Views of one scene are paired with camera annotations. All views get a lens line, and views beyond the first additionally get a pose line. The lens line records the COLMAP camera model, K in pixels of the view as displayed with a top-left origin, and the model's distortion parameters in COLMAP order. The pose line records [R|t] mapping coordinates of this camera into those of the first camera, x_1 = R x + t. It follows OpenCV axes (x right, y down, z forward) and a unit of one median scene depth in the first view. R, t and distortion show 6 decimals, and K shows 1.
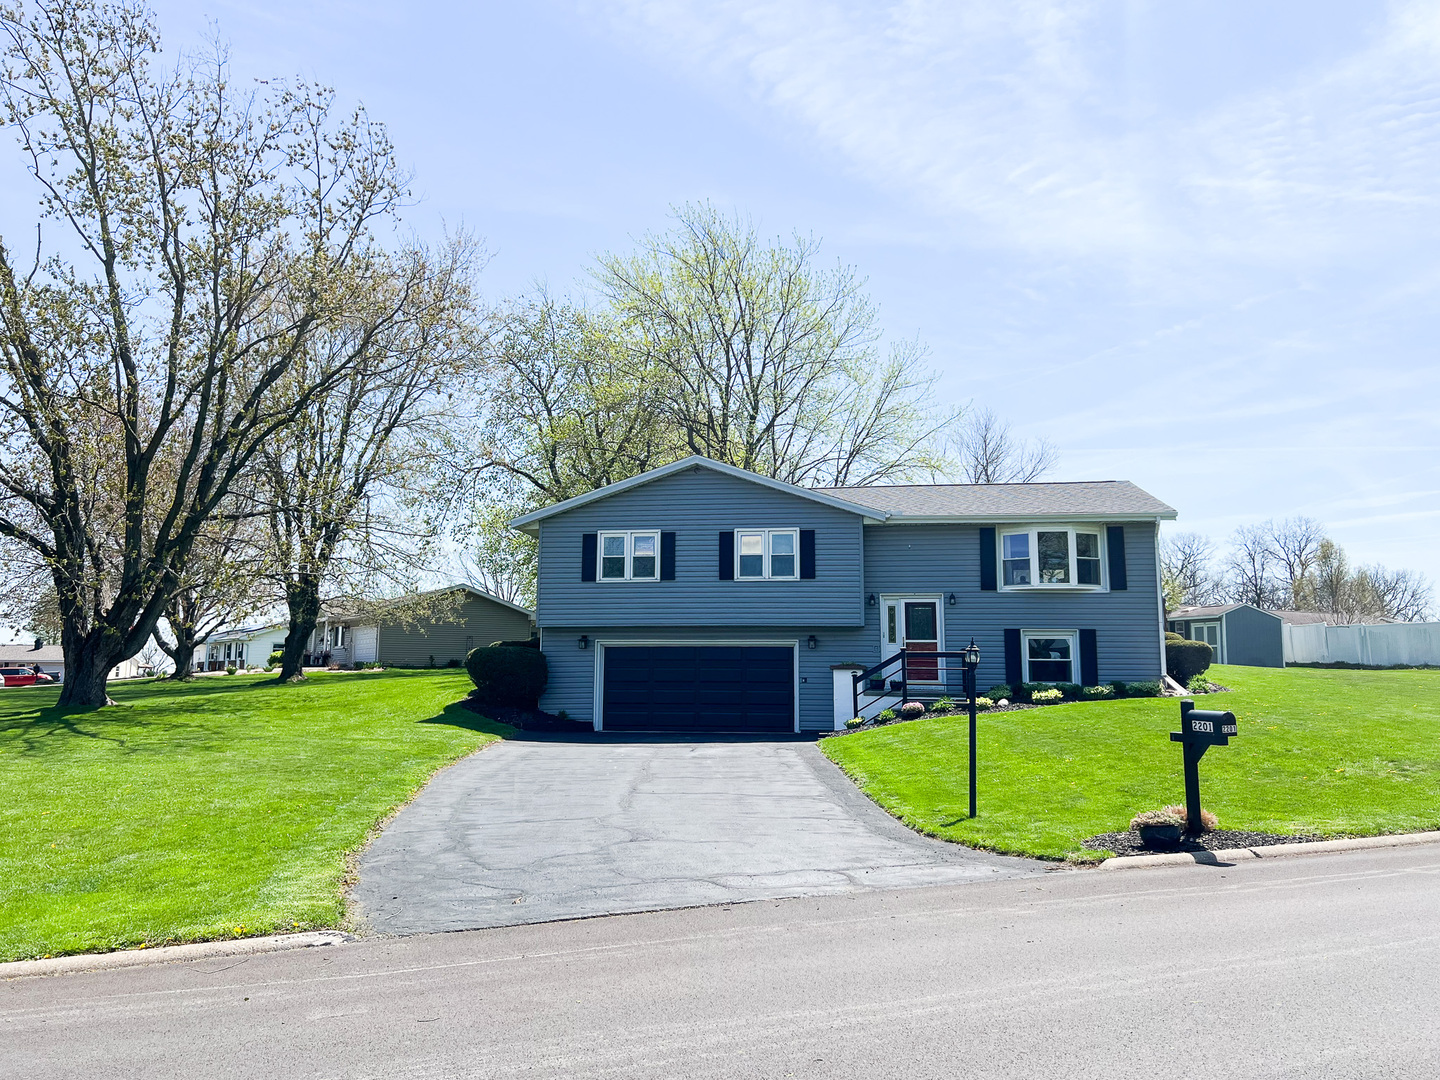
lens RADIAL K [[1087.9, 0, 721.2], [0, 1087.9, 531.8], [0, 0, 1]] dist [0.085786, -0.113107]
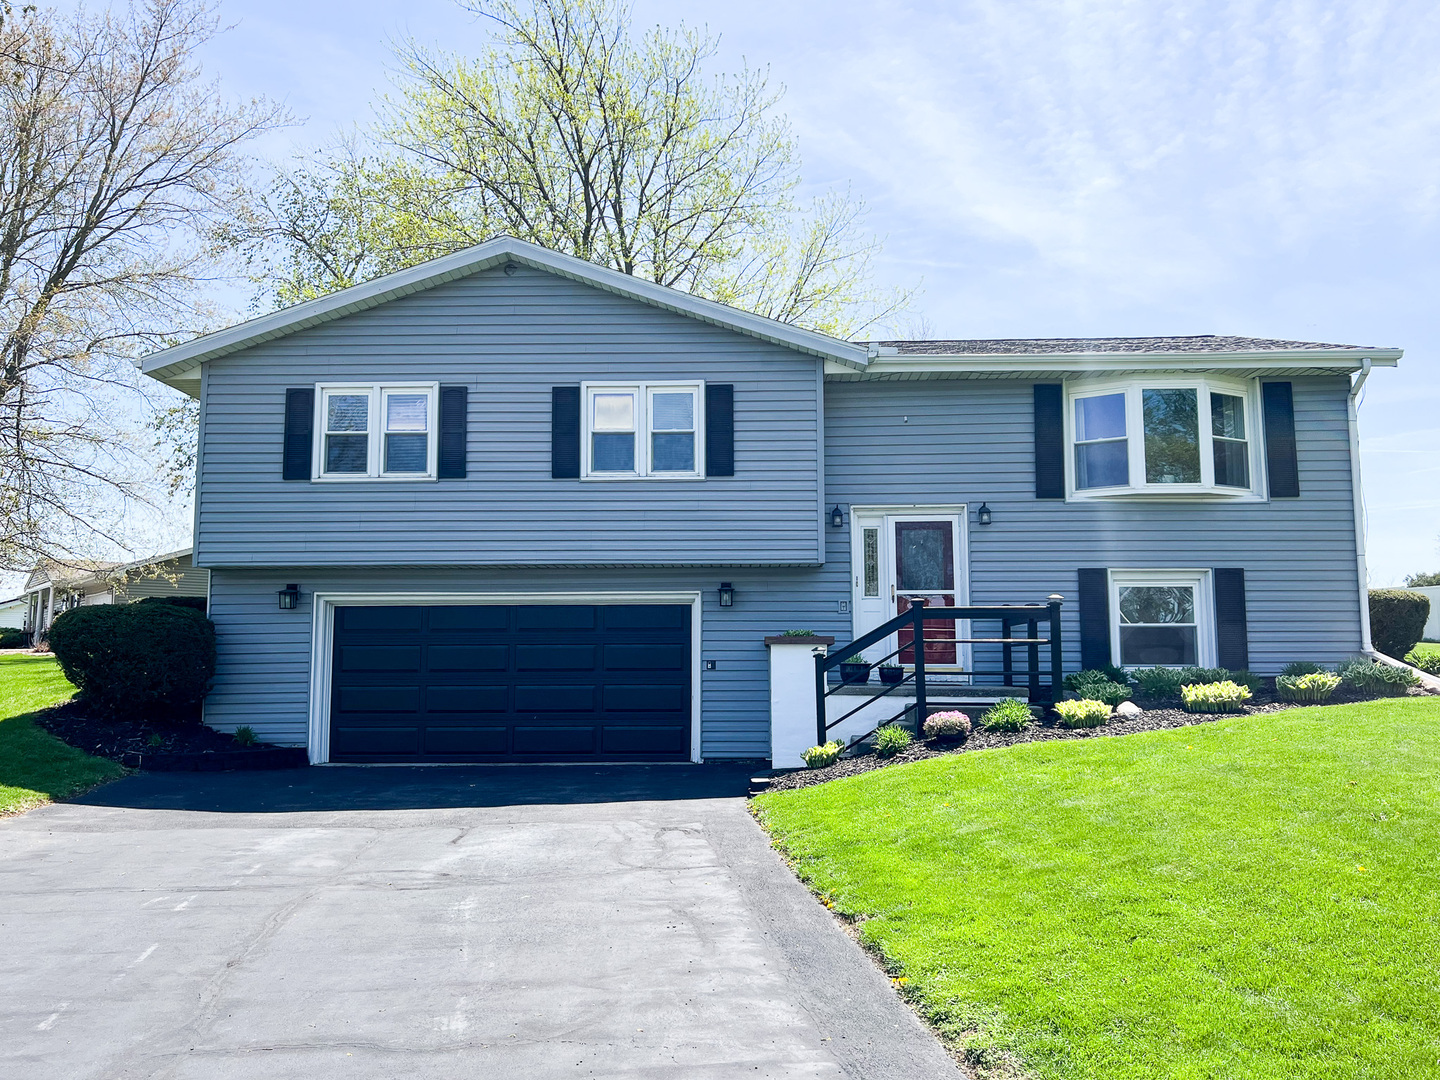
lens RADIAL K [[1107.9, 0, 716.8], [0, 1107.9, 557.1], [0, 0, 1]] dist [0.083355, -0.132037]
pose [[0.994257, 0.003675, 0.106954, 0.020577], [-0.008215, 0.999082, 0.042038, 0.059833], [-0.106701, -0.042675, 0.993375, 0.459211]]
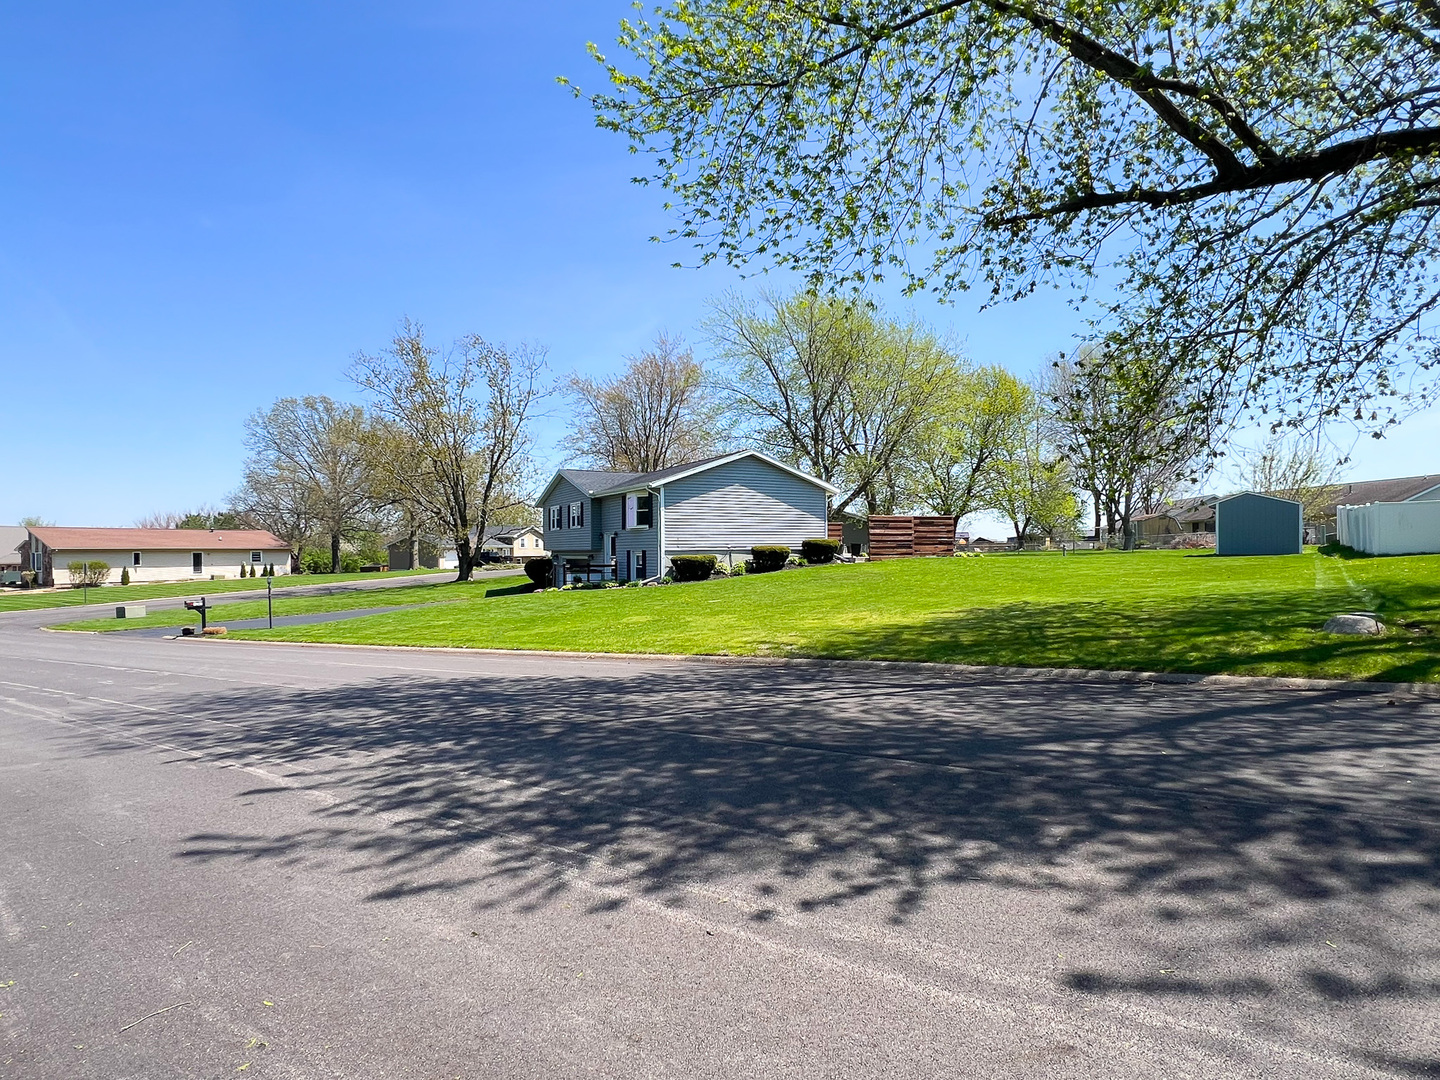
lens RADIAL K [[771.6, 0, 711.8], [0, 771.6, 542.8], [0, 0, 1]] dist [-0.001591, -0.000126]
pose [[0.598421, -0.020116, -0.800929, 1.362380], [0.124082, 0.989950, 0.067846, 0.005289], [0.791515, -0.139981, 0.594903, 0.332723]]
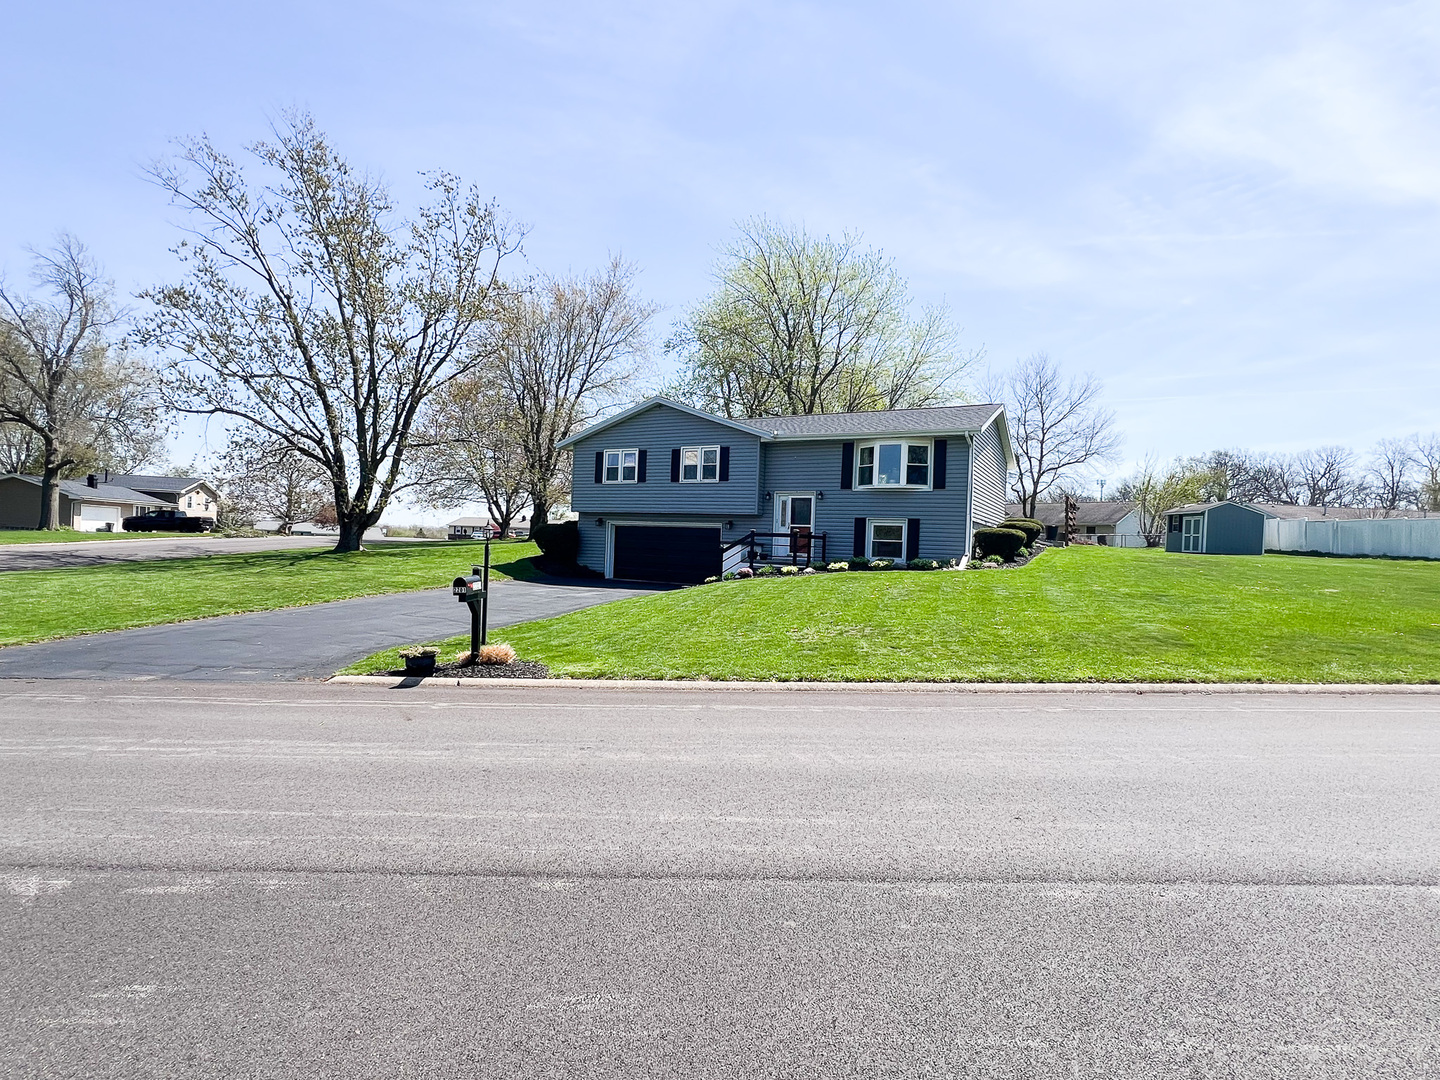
lens RADIAL K [[707.1, 0, 720.0], [0, 707.1, 540.0], [0, 0, 1]] dist [0.000018, -0.000157]
pose [[0.938786, 0.026667, -0.343468, 0.395103], [0.015518, 0.992714, 0.119490, 0.008754], [0.344152, -0.117506, 0.931532, 0.119867]]
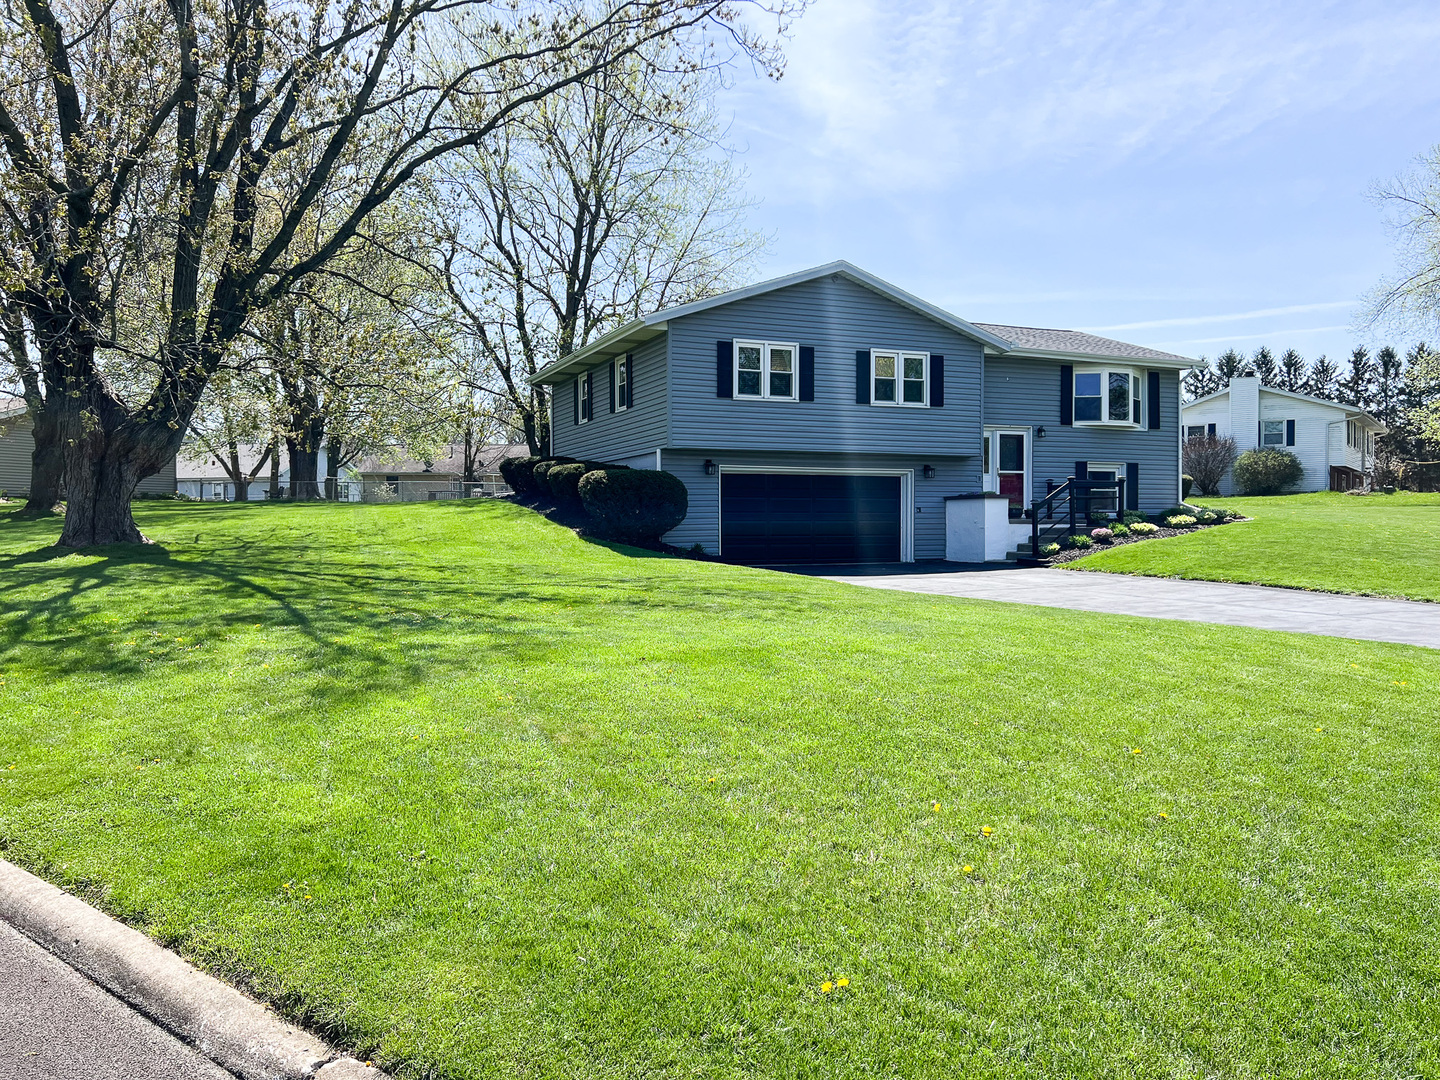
lens RADIAL K [[1087.9, 0, 721.2], [0, 1087.9, 531.8], [0, 0, 1]] dist [0.085786, -0.113107]
pose [[0.841661, -0.012015, 0.539873, -0.604462], [-0.064236, 0.990426, 0.122186, 0.046947], [-0.536173, -0.137519, 0.832831, 0.275560]]
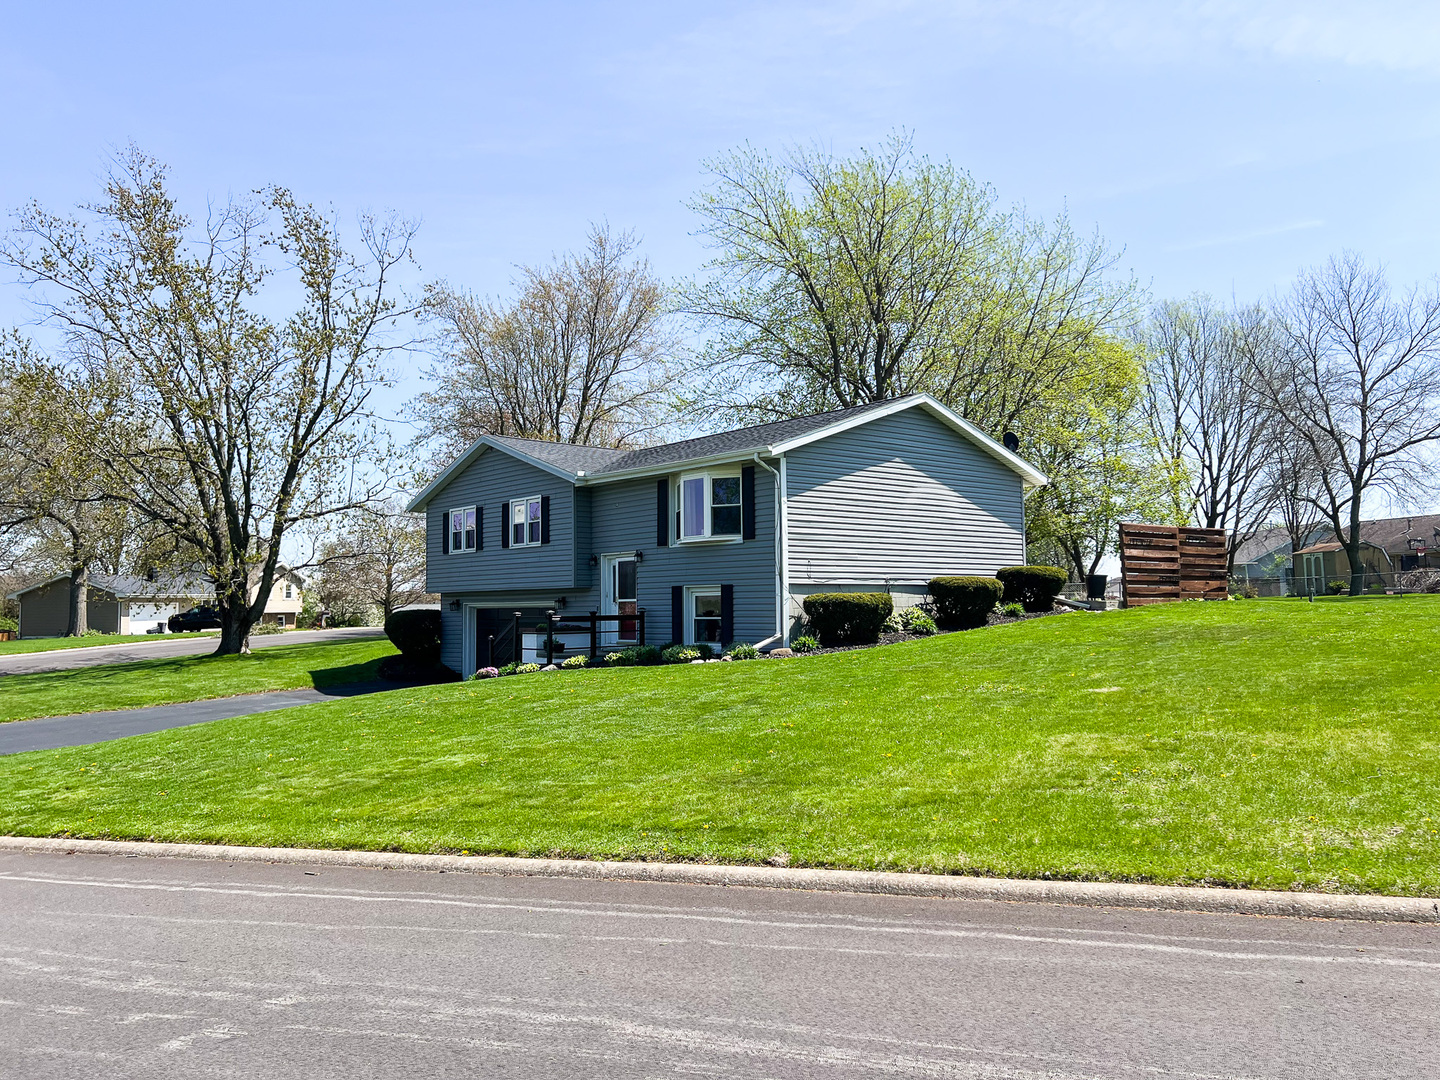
lens RADIAL K [[1087.9, 0, 721.2], [0, 1087.9, 531.8], [0, 0, 1]] dist [0.085786, -0.113107]
pose [[0.751392, -0.059742, -0.657146, 0.888809], [0.107380, 0.993689, 0.032442, 0.015926], [0.651060, -0.094942, 0.753065, 0.321636]]
